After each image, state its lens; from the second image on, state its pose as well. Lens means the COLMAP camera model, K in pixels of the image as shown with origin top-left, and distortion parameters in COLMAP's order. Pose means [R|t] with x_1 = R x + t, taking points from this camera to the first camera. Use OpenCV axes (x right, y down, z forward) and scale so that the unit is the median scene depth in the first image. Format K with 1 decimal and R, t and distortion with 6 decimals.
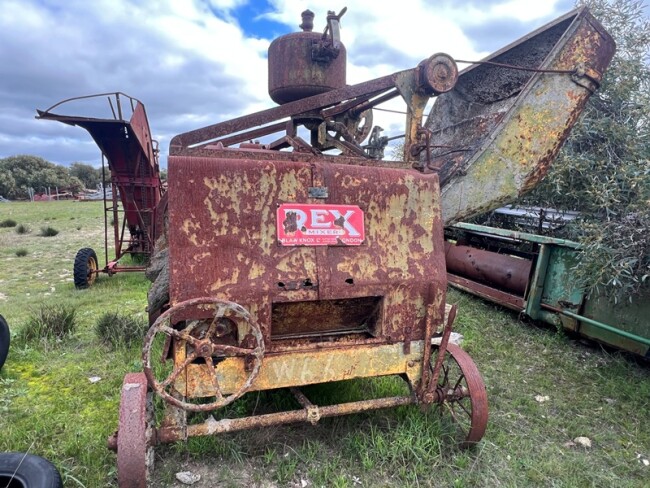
lens RADIAL K [[414.3, 0, 325.0], [0, 414.3, 244.0], [0, 0, 1]] dist [-0.003449, -0.001057]
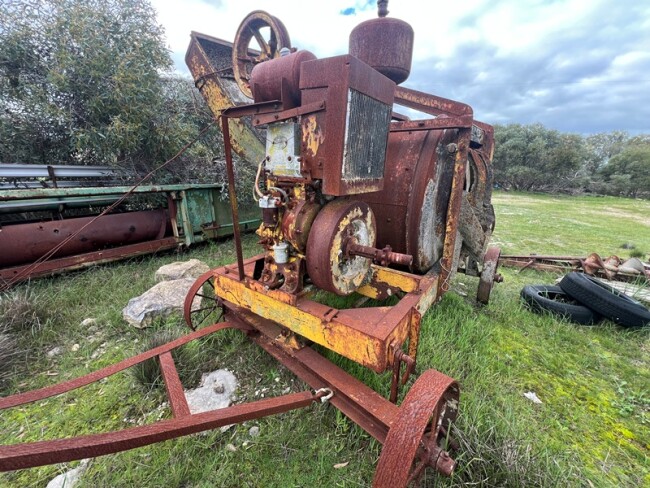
lens RADIAL K [[261.8, 0, 325.0], [0, 261.8, 244.0], [0, 0, 1]] dist [-0.000187, -0.000027]
pose [[-0.592424, -0.270270, 0.758939, -0.284570], [0.076872, 0.918786, 0.387200, -0.084285], [-0.801951, 0.287727, -0.523534, 0.695181]]
